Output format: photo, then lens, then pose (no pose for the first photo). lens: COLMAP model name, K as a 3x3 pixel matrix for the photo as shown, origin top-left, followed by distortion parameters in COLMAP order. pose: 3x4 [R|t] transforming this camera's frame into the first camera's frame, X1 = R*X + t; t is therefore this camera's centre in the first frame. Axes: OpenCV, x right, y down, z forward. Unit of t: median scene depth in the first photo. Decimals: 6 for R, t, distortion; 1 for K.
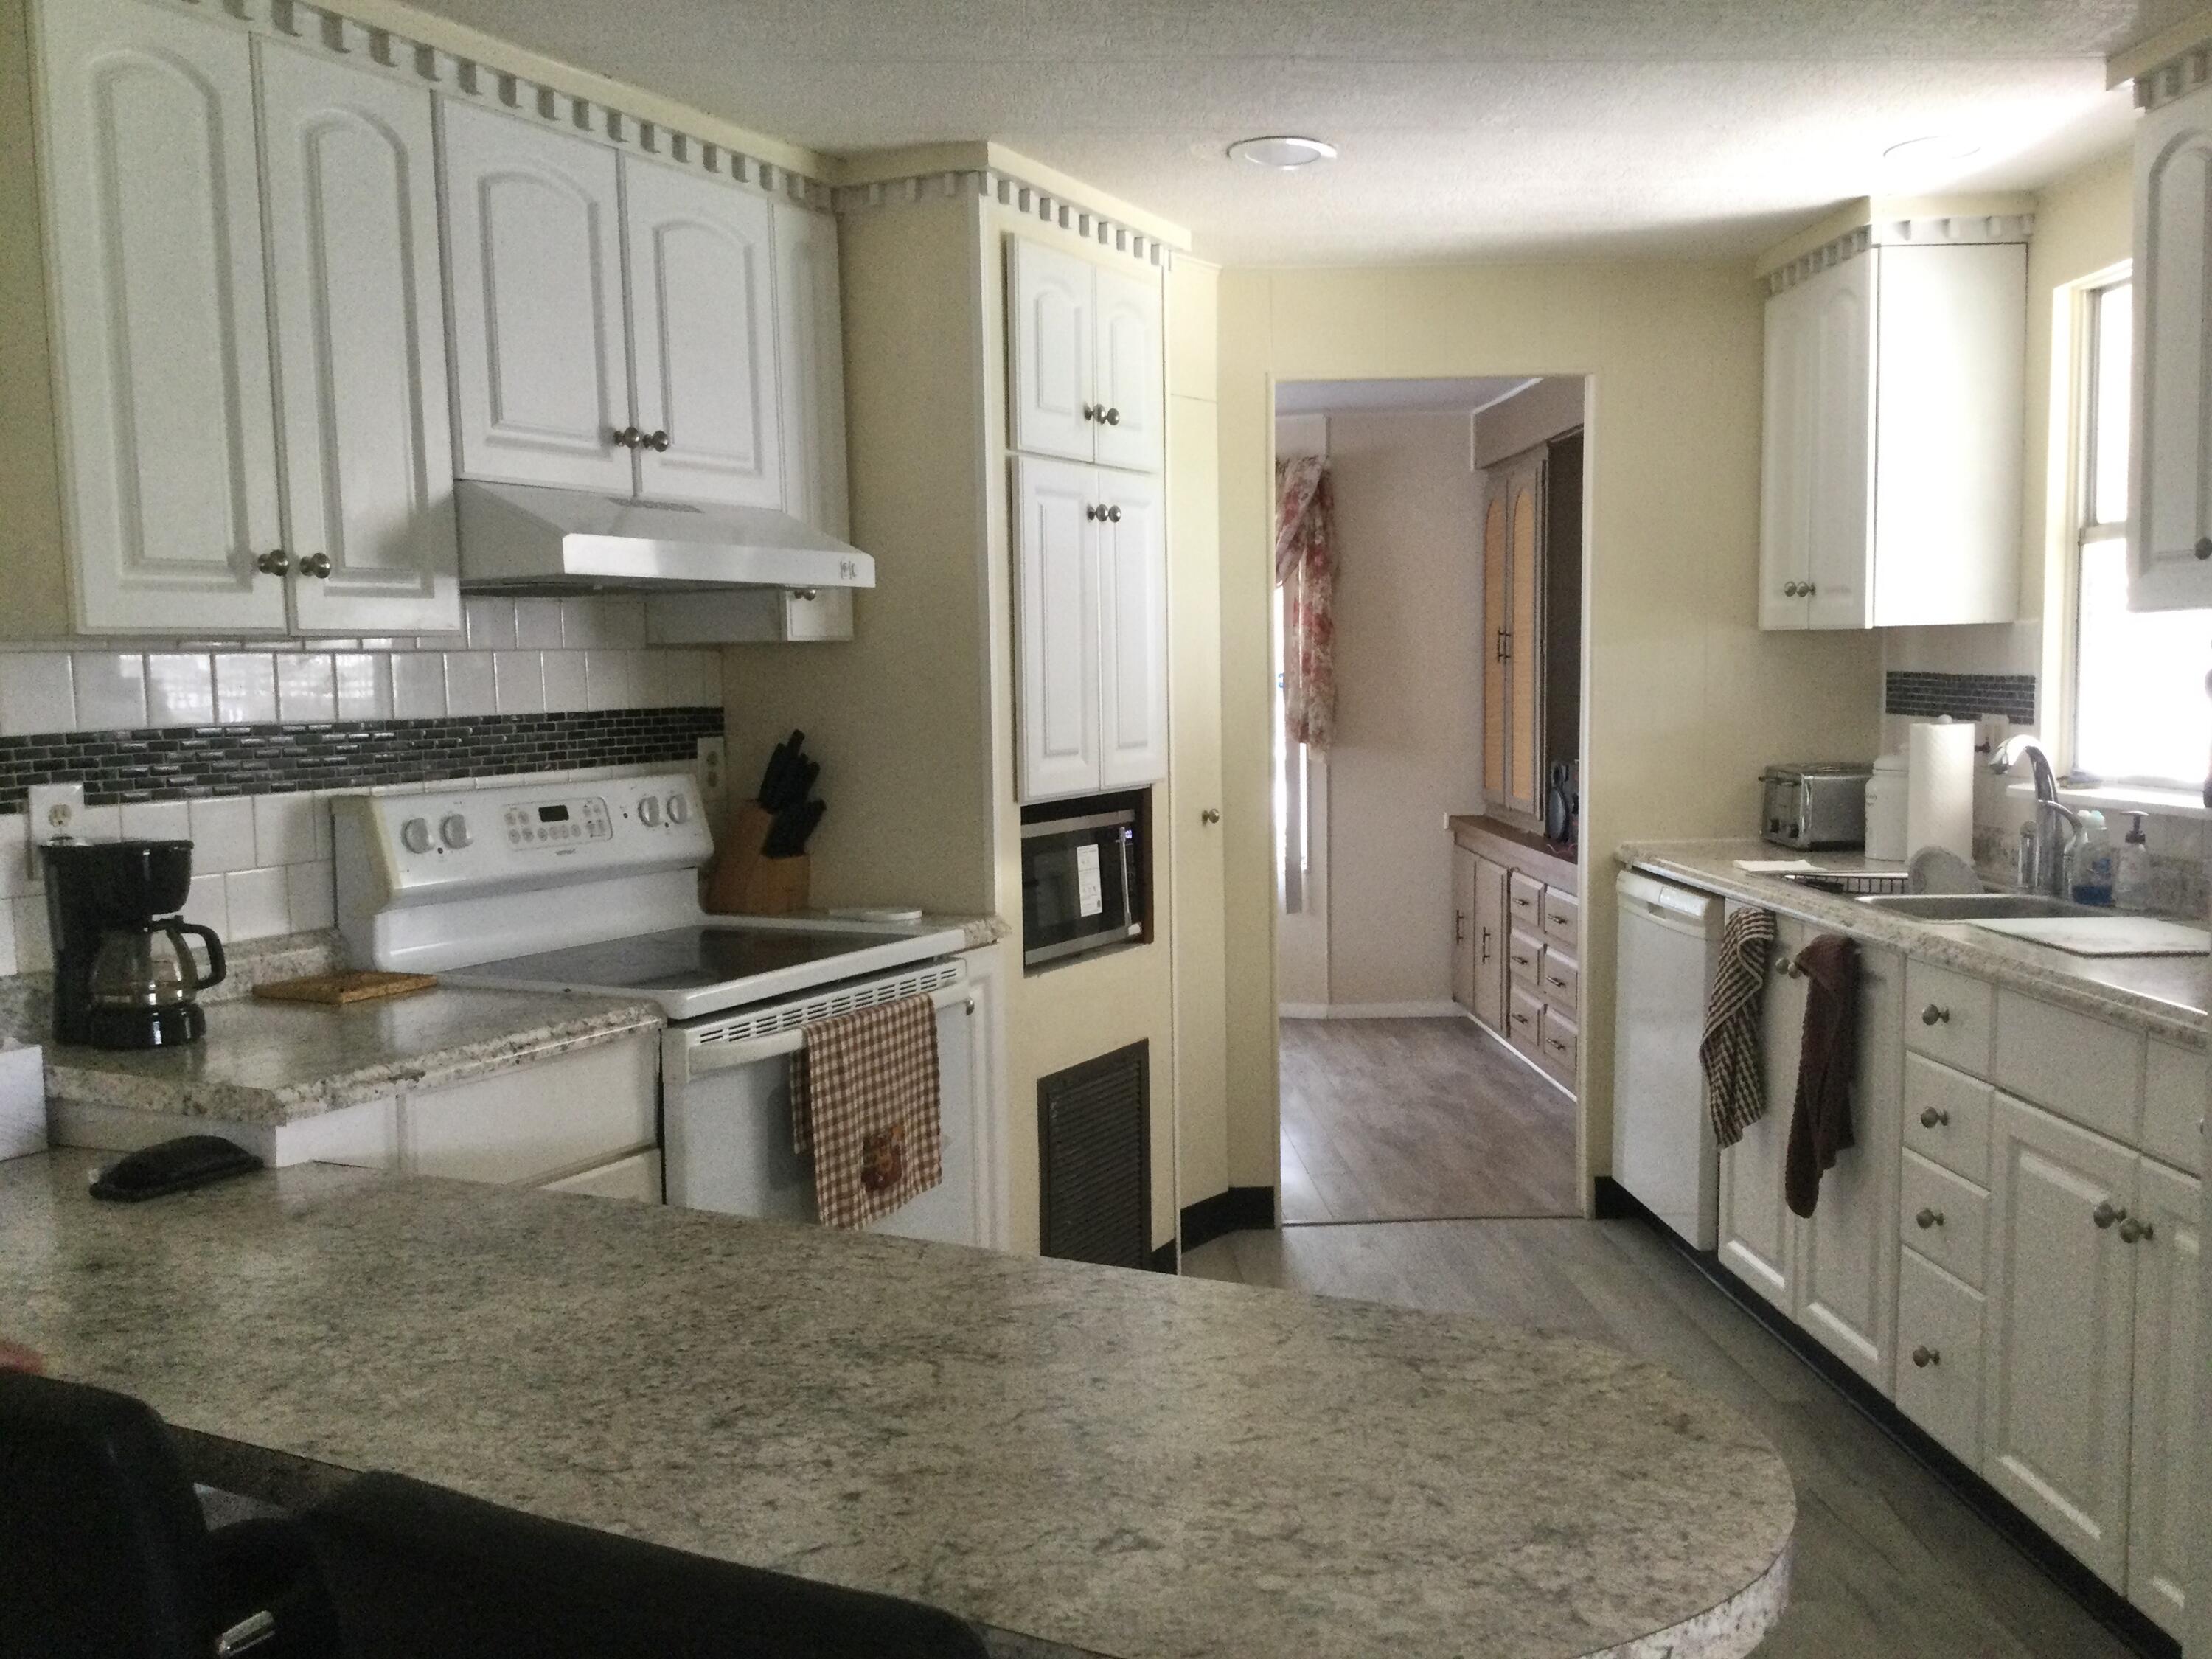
lens RADIAL K [[2003.9, 0, 1120.3], [0, 2003.9, 868.2], [0, 0, 1]] dist [0.119298, -0.261499]
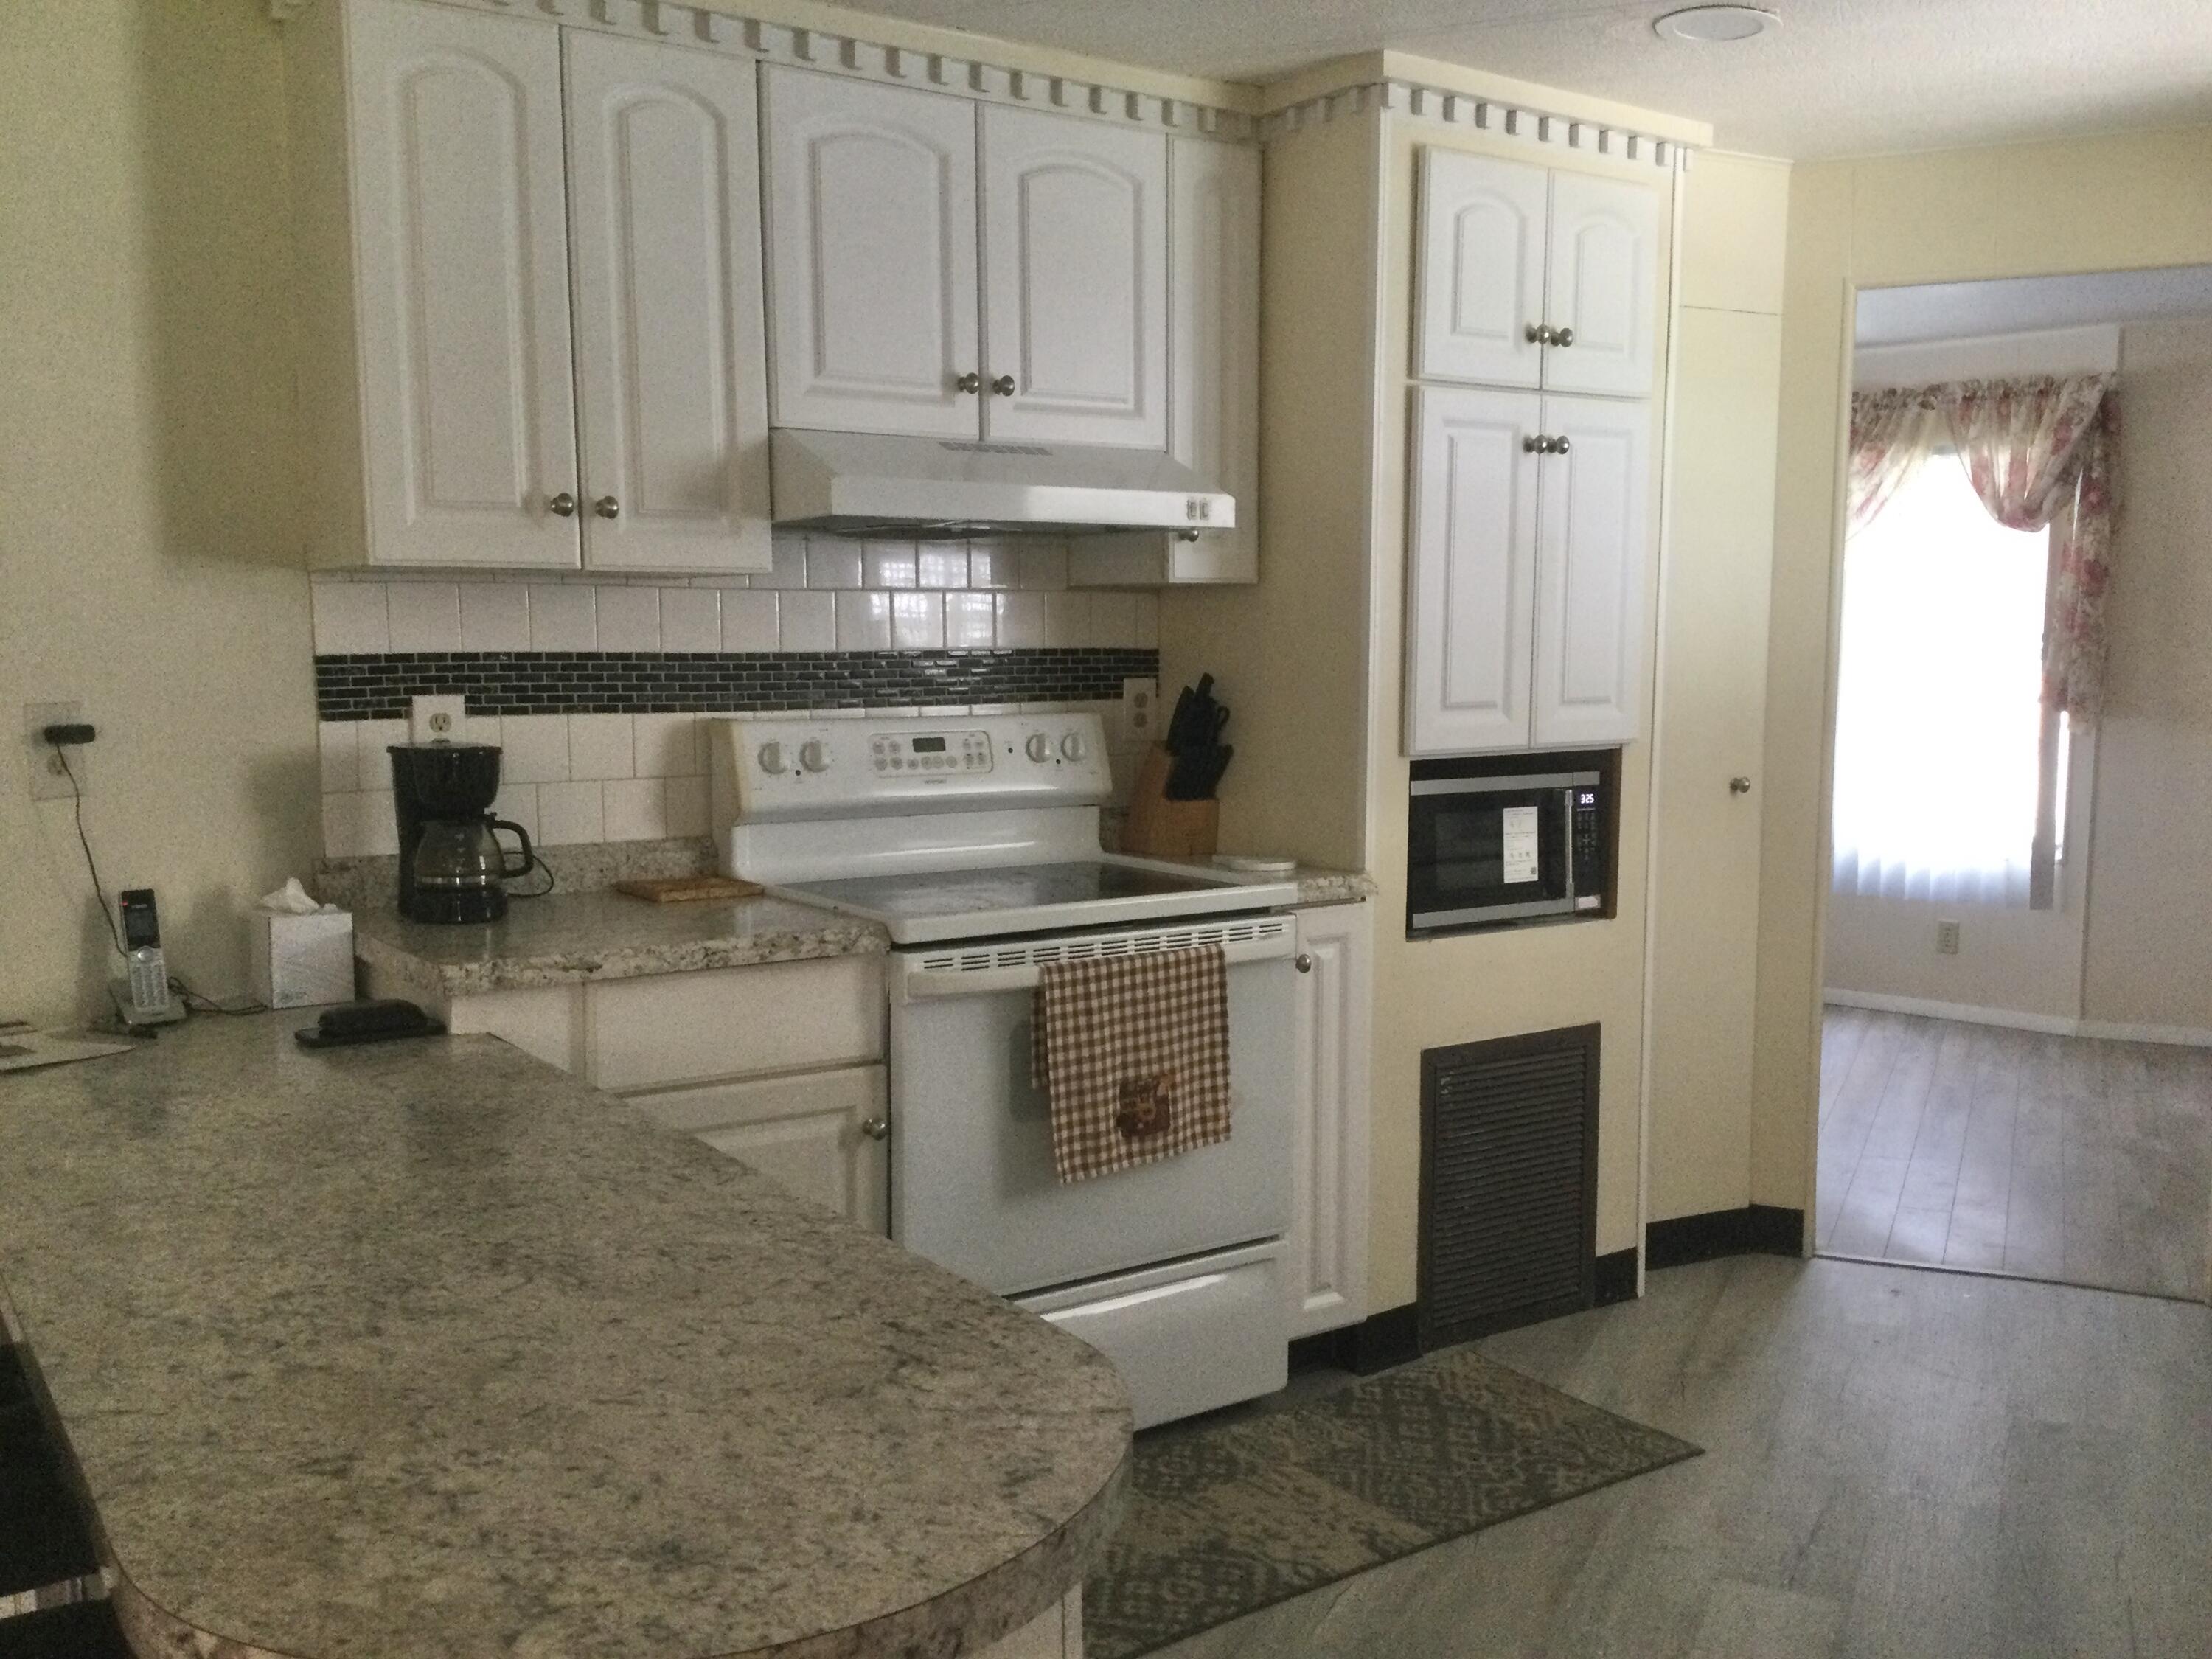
lens RADIAL K [[2003.9, 0, 1120.3], [0, 2003.9, 868.2], [0, 0, 1]] dist [0.119298, -0.261499]
pose [[0.887423, 0.072437, -0.455229, 0.275179], [-0.061937, 0.997358, 0.037962, -0.008045], [0.456776, -0.005493, 0.889565, 0.101959]]
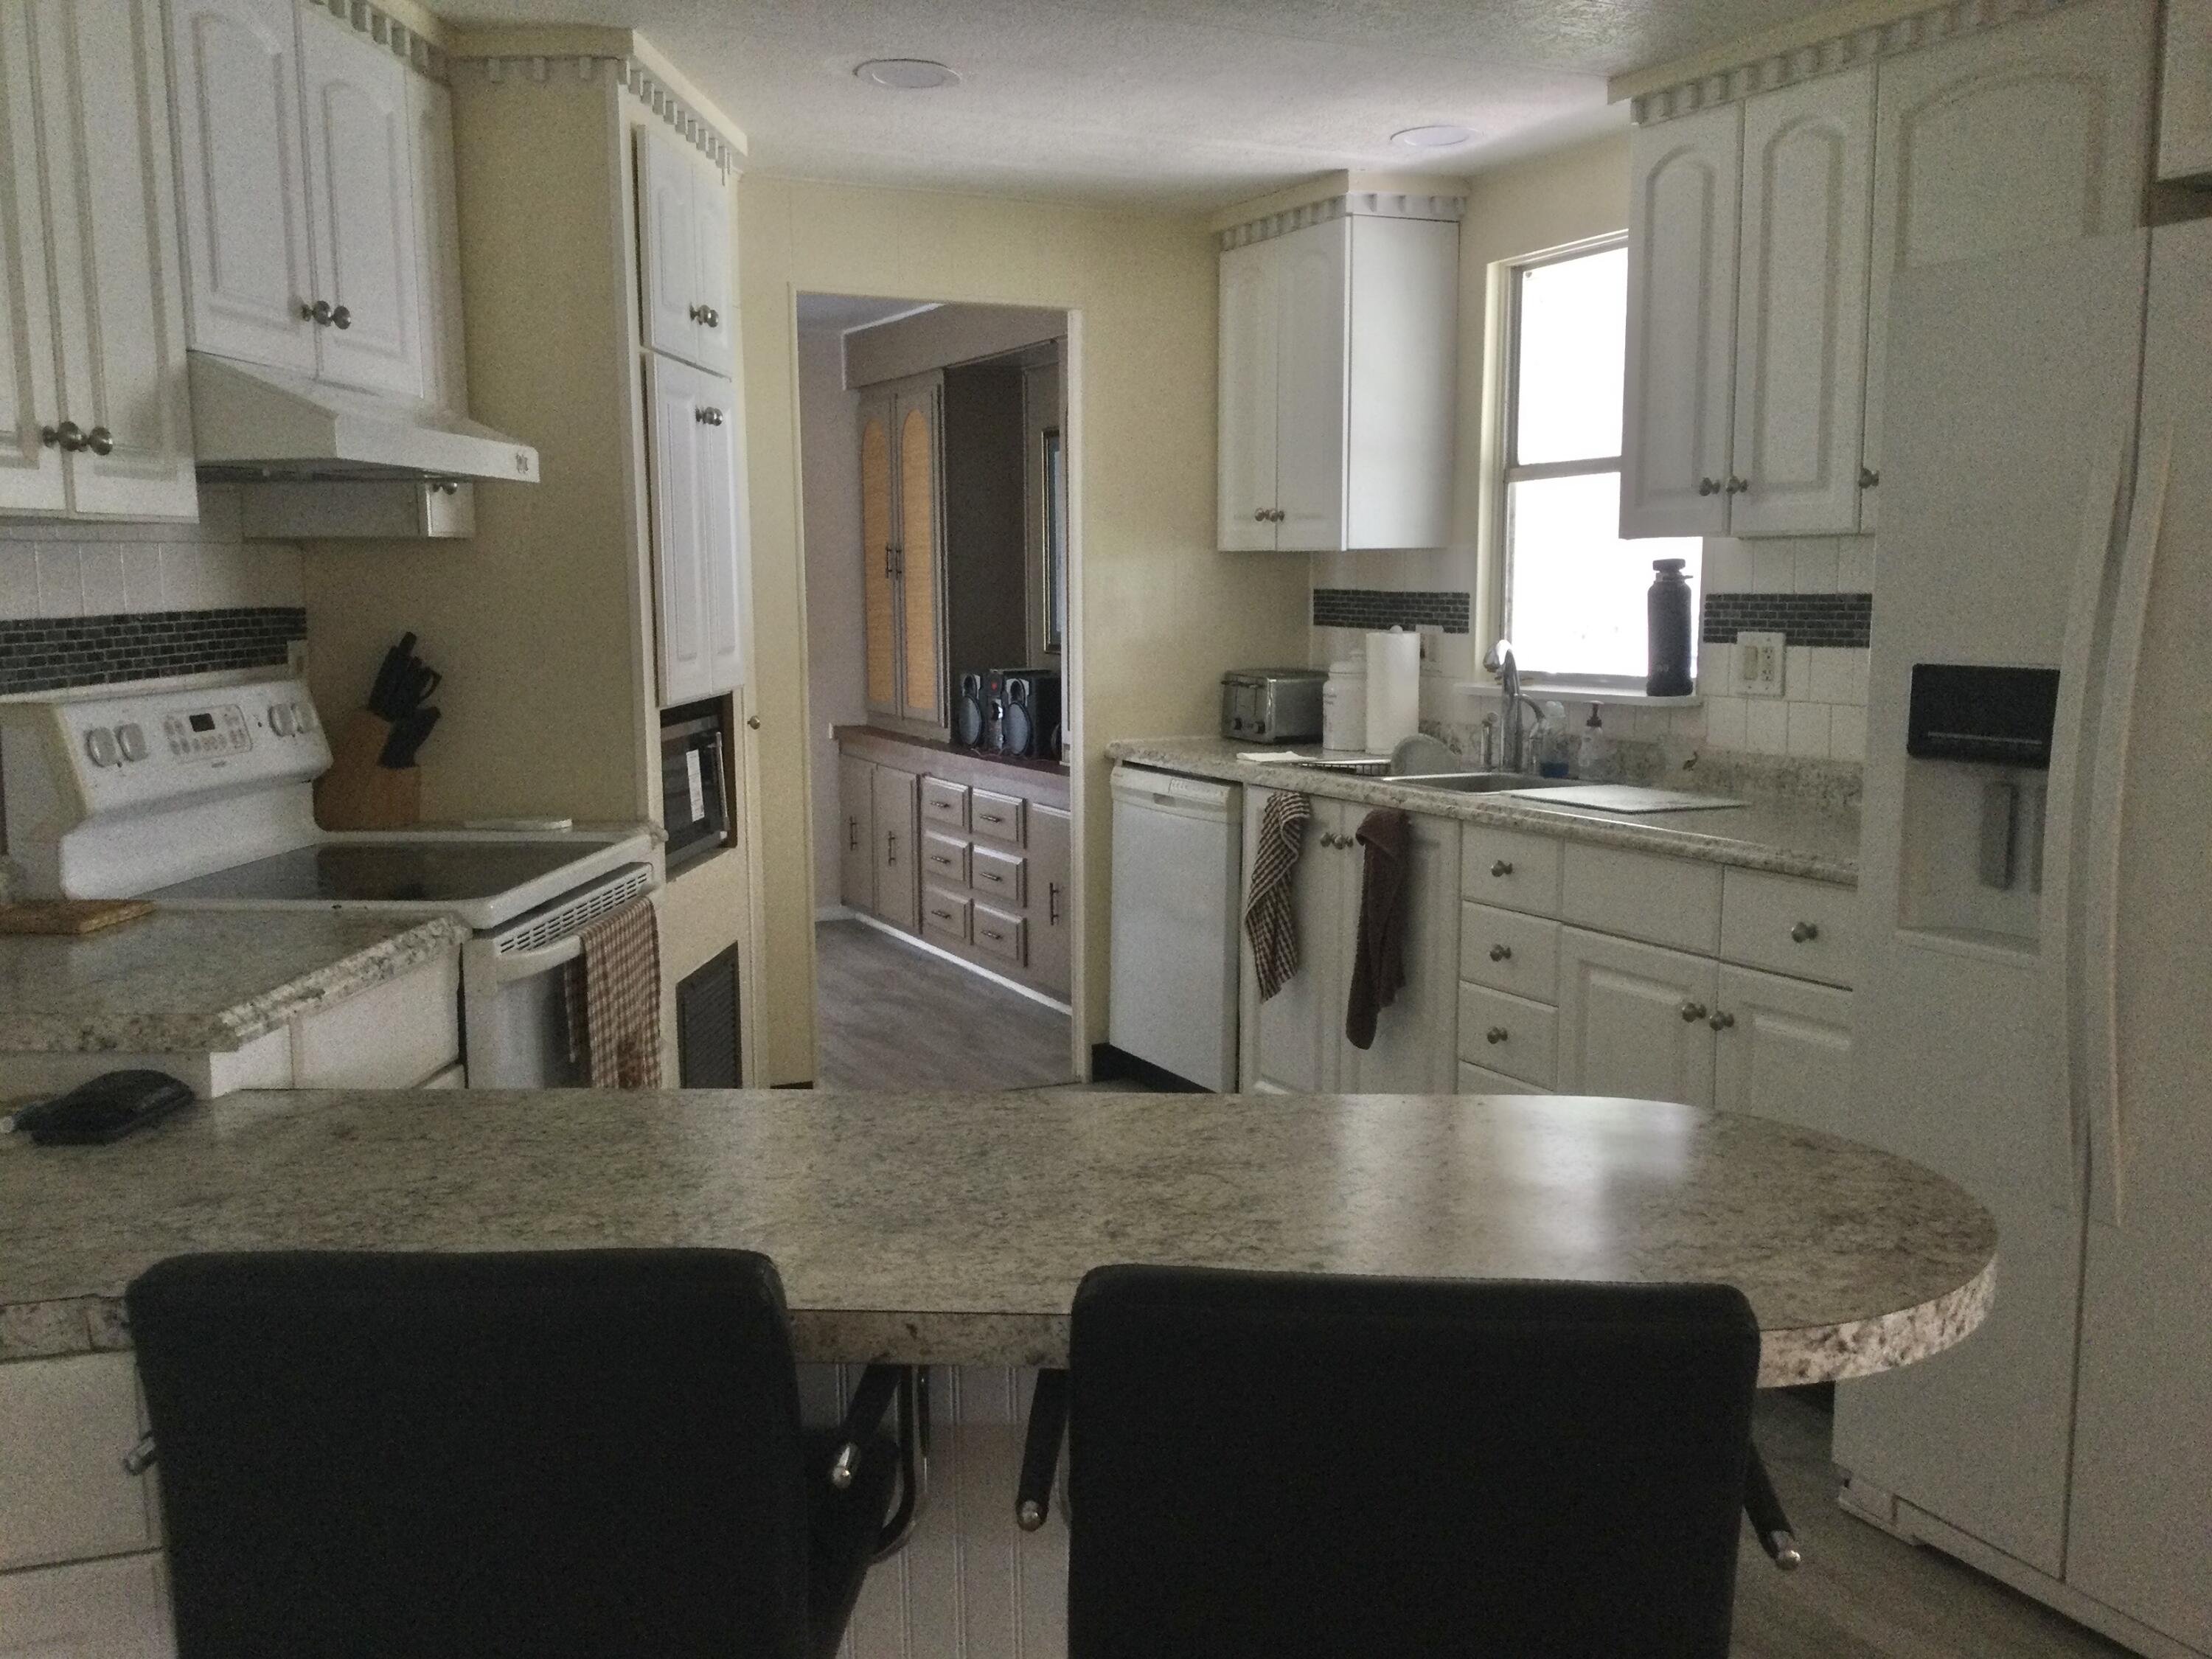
lens RADIAL K [[1997.0, 0, 1120.4], [0, 1997.0, 872.5], [0, 0, 1]] dist [0.120176, -0.242294]
pose [[0.911066, -0.047379, 0.409529, -0.264054], [0.030316, 0.998384, 0.048063, 0.008515], [-0.411145, -0.031374, 0.911030, -0.003072]]
